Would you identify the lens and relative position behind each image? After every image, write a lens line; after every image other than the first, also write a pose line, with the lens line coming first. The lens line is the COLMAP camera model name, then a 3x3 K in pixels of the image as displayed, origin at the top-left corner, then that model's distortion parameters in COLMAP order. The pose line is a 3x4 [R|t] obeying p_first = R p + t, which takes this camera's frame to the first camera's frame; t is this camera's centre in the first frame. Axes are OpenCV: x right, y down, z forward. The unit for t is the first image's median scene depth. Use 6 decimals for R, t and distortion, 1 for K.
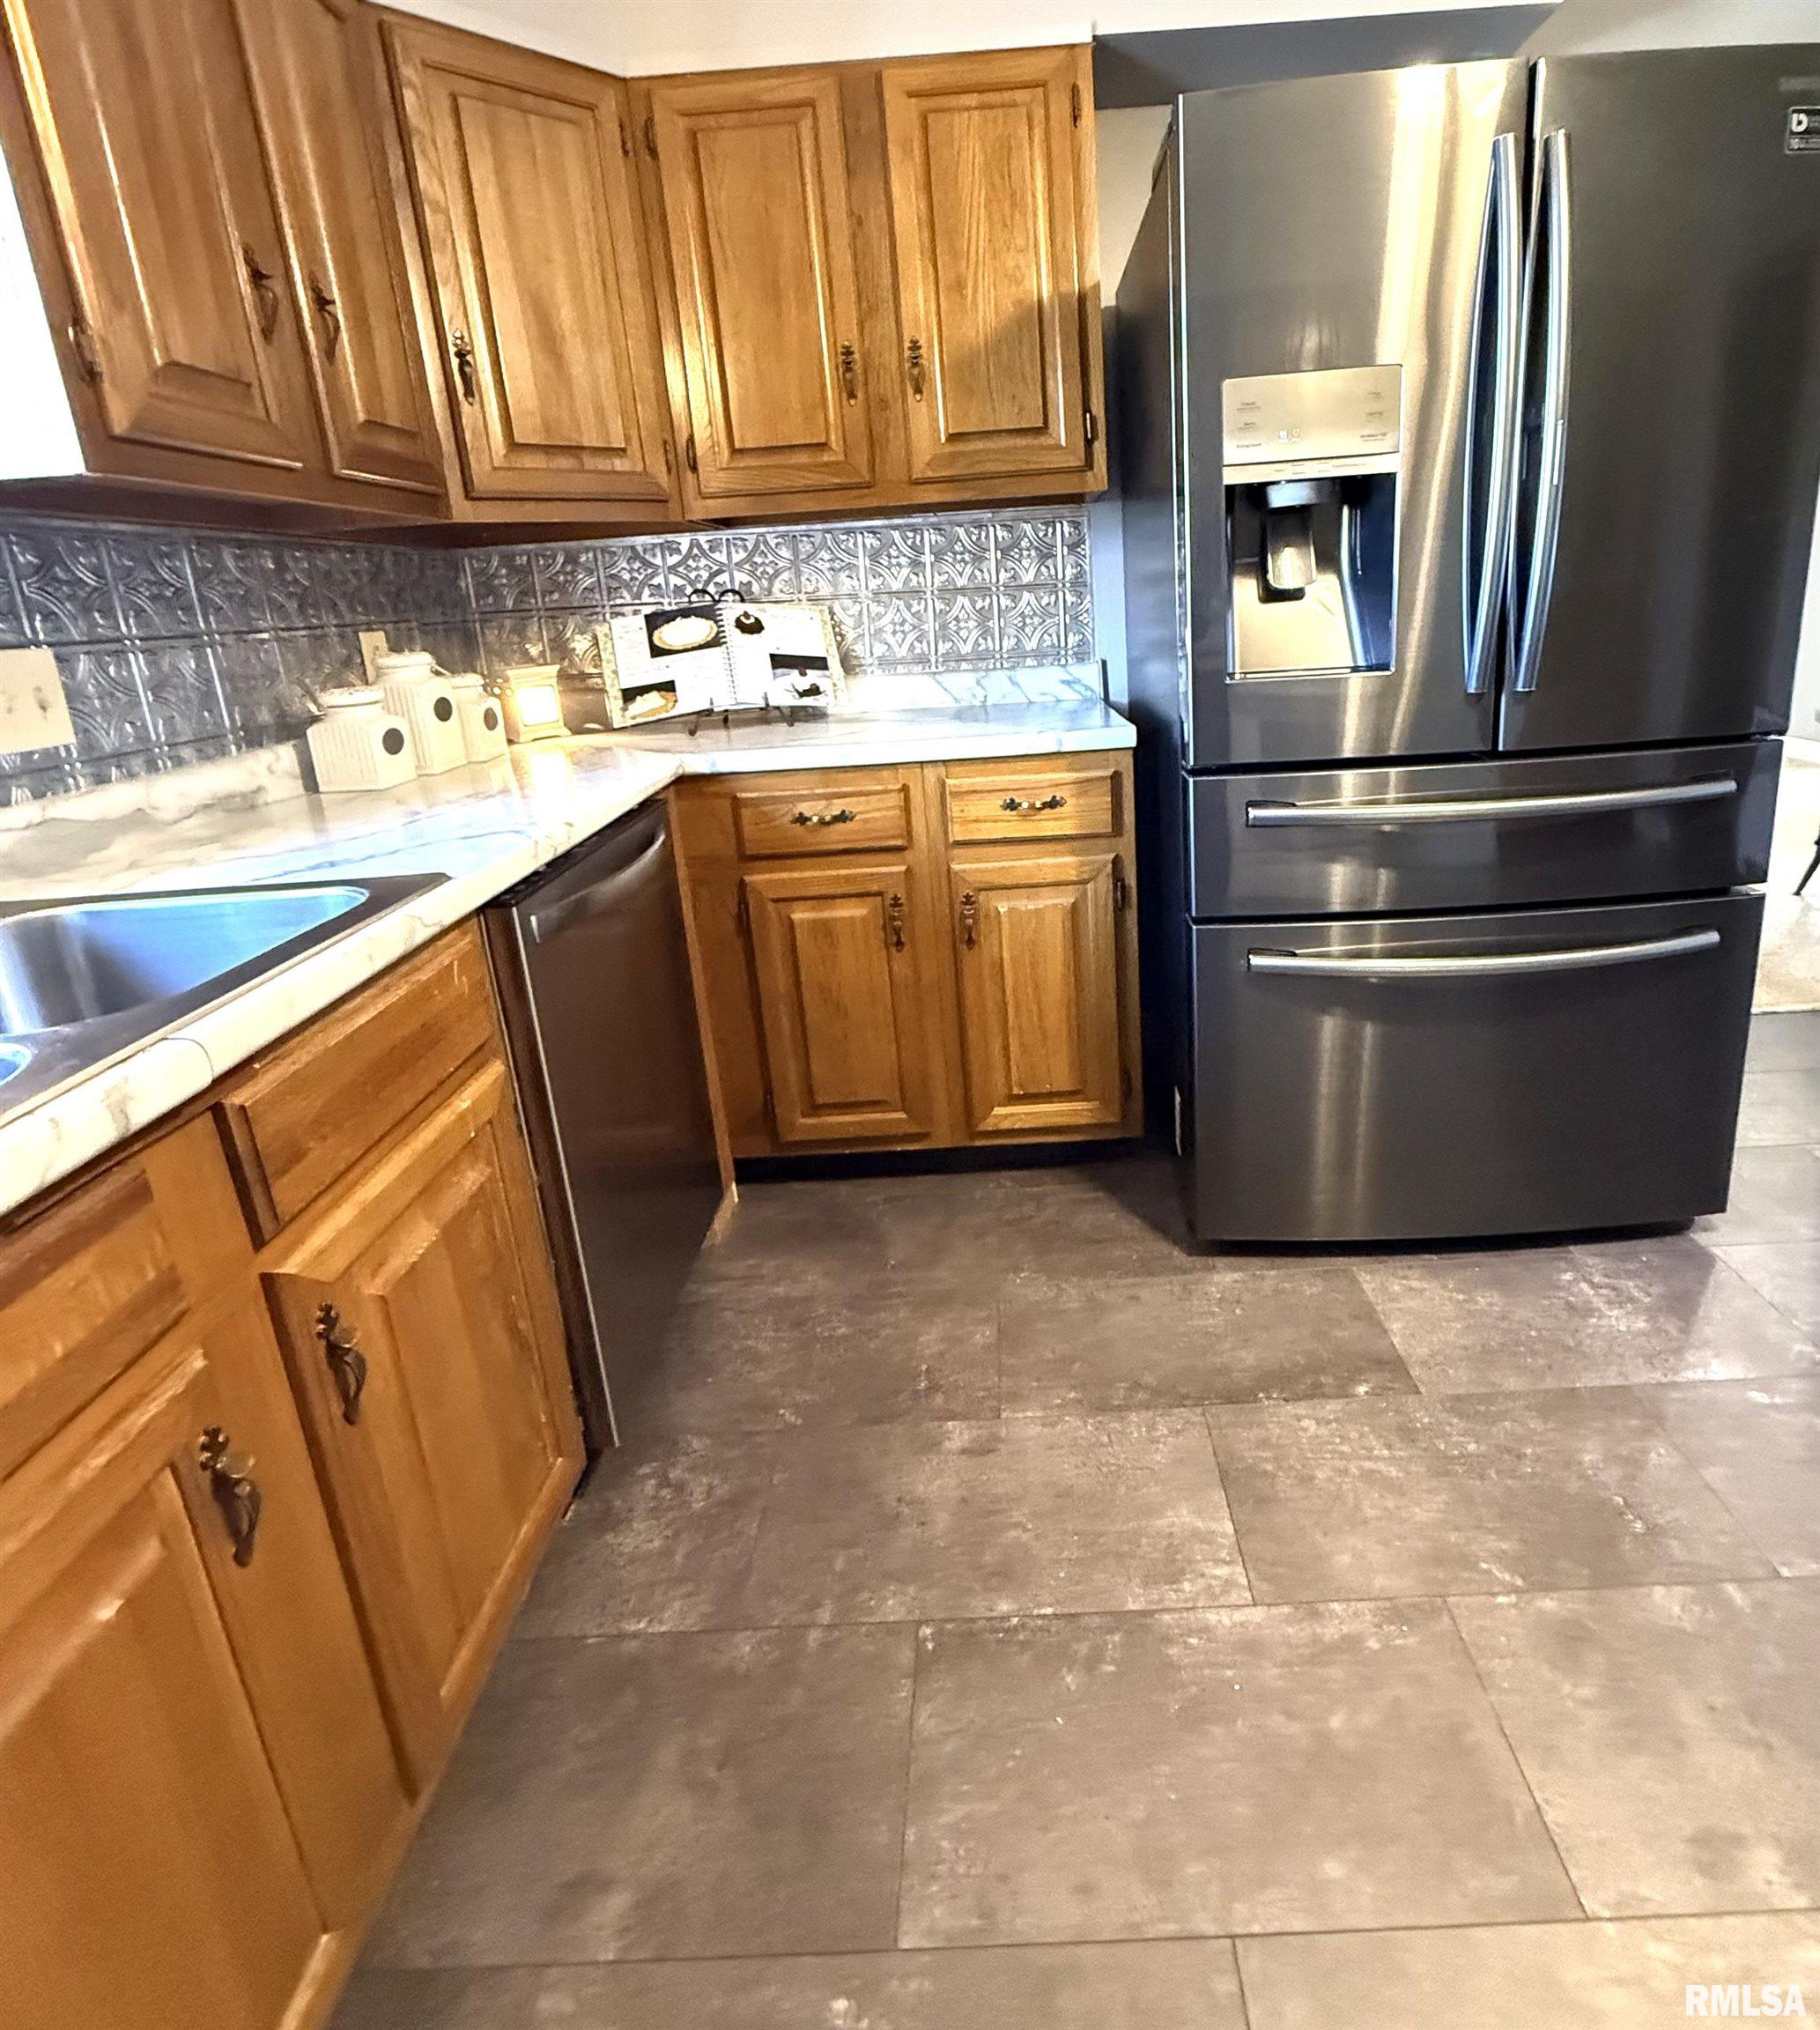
lens RADIAL K [[1036.2, 0, 984.8], [0, 1036.2, 891.9], [0, 0, 1]] dist [-0.003804, 0.001088]
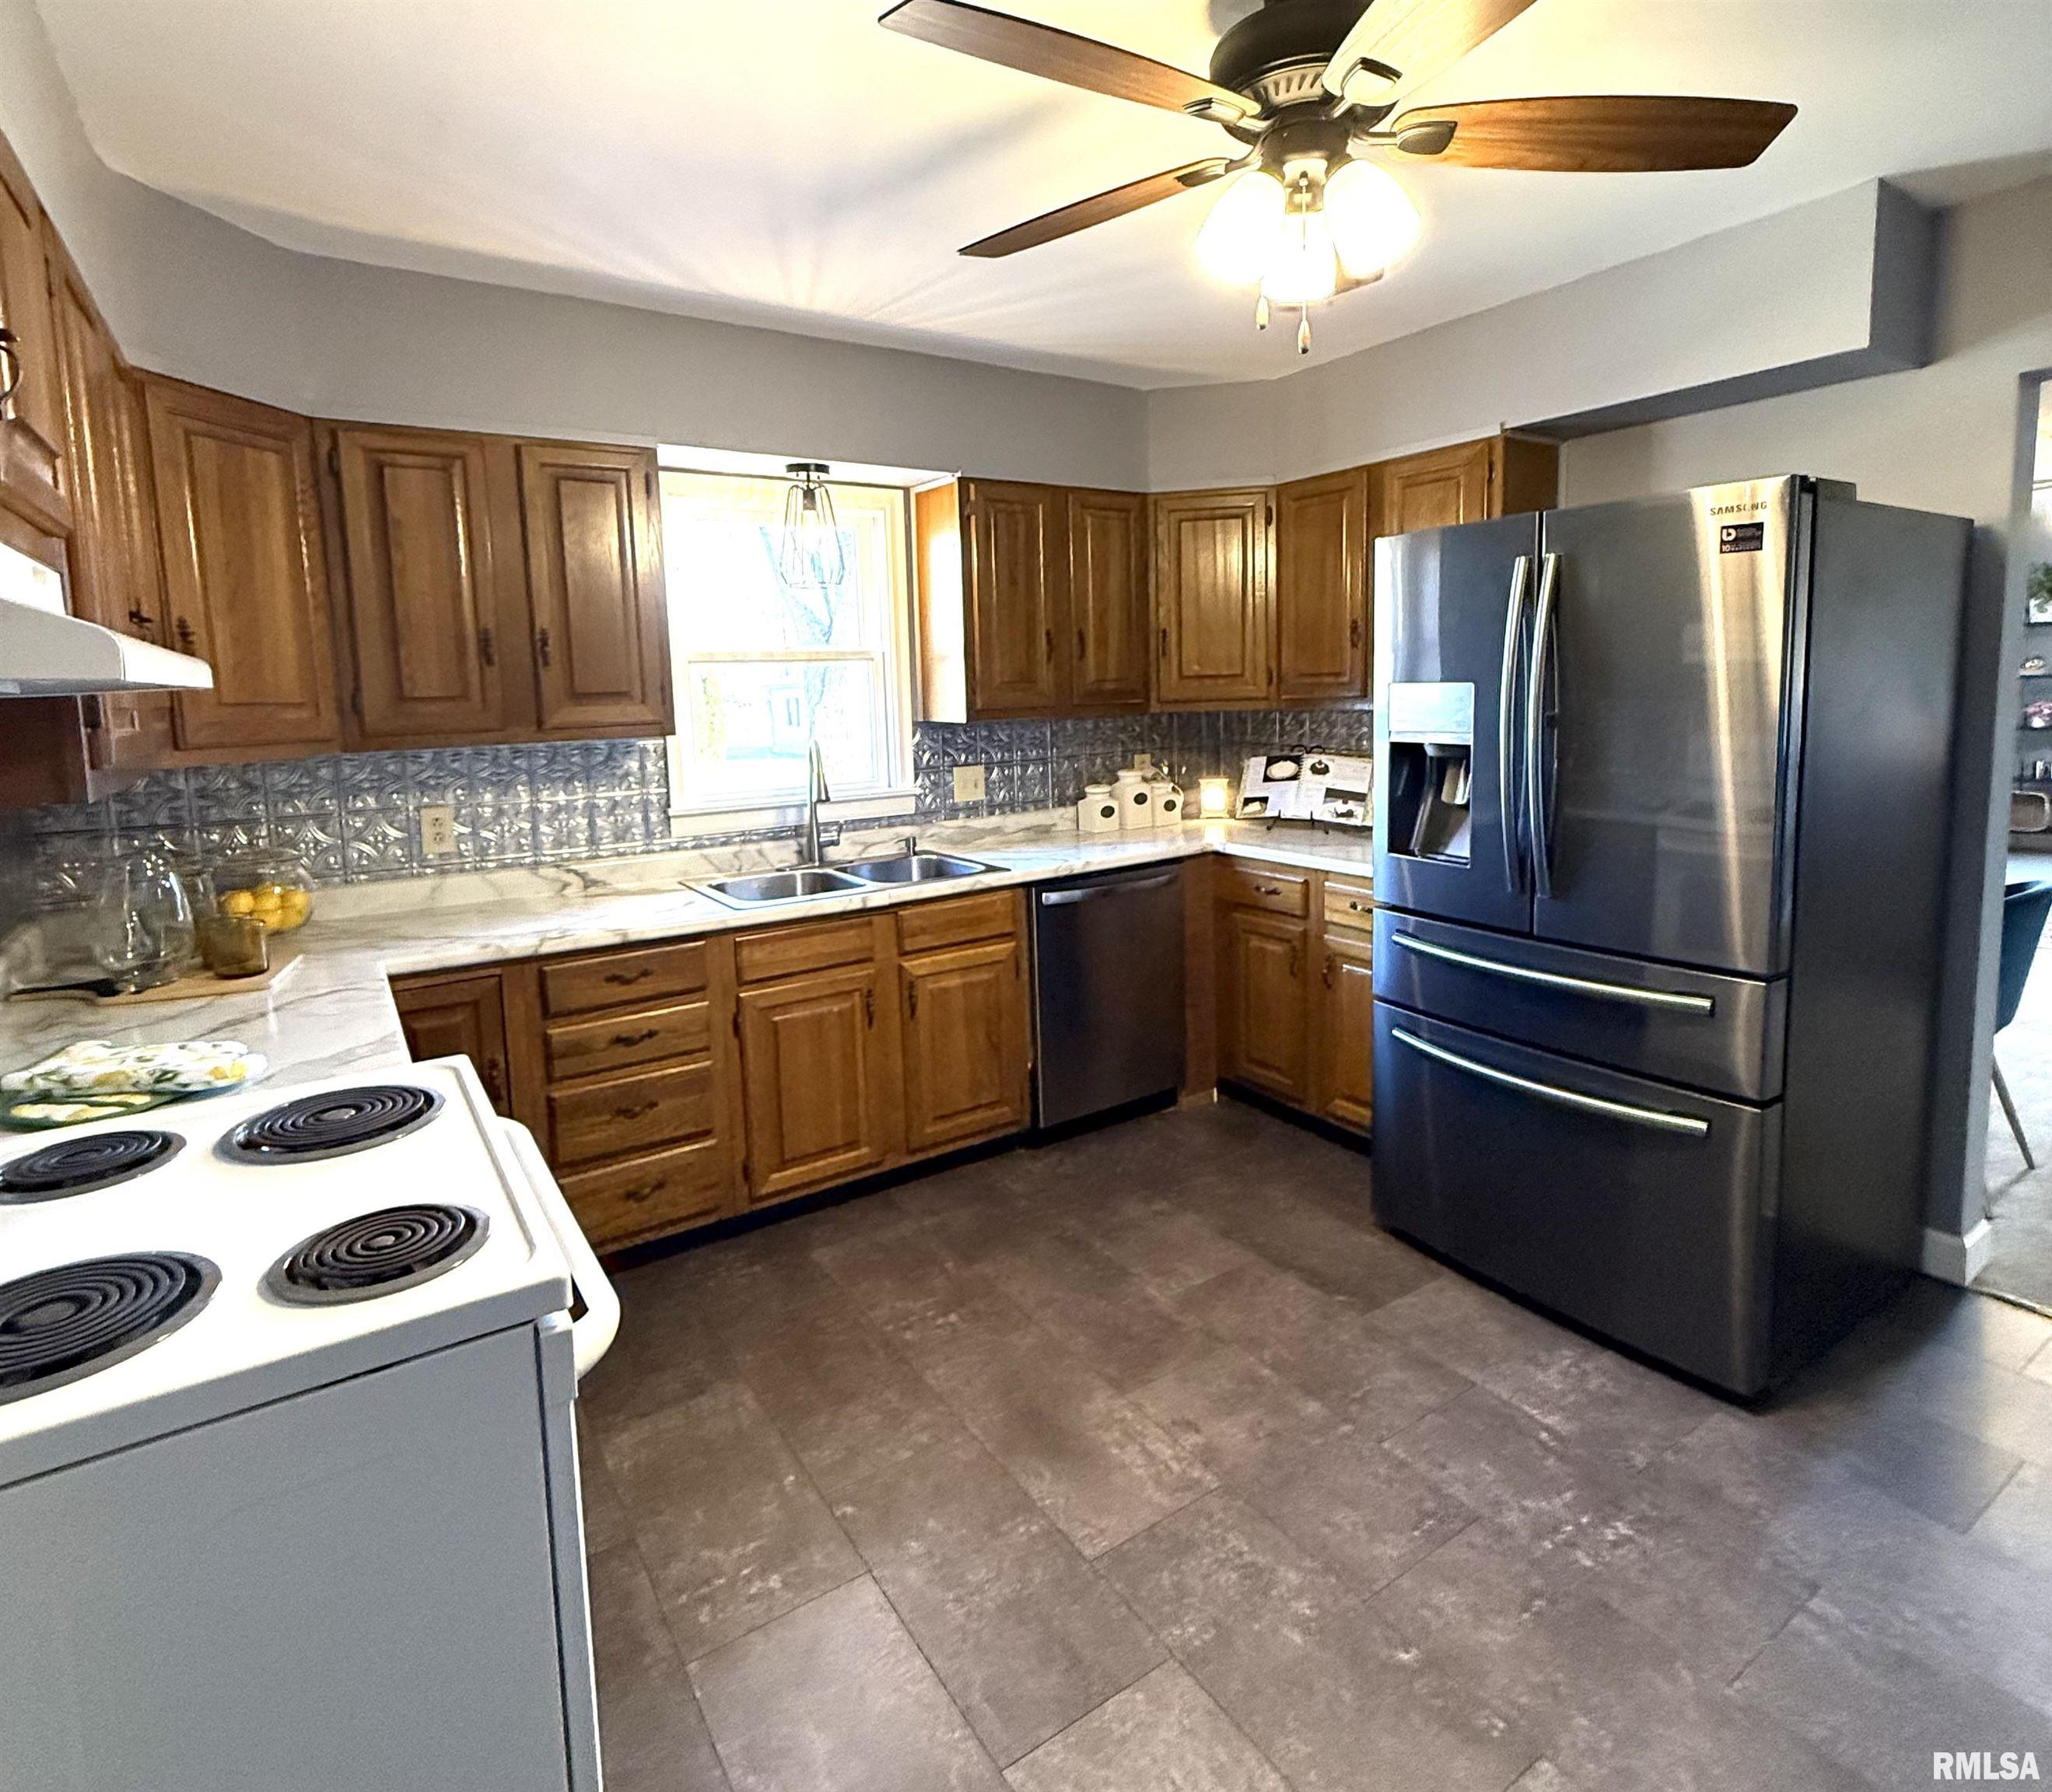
lens RADIAL K [[1095.6, 0, 1029.5], [0, 1095.6, 893.8], [0, 0, 1]] dist [-0.000075, 0.000367]
pose [[0.548081, 0.207789, -0.810205, 1.282644], [-0.236707, 0.967585, 0.088026, -0.152334], [0.802233, 0.143535, 0.579500, -0.438272]]
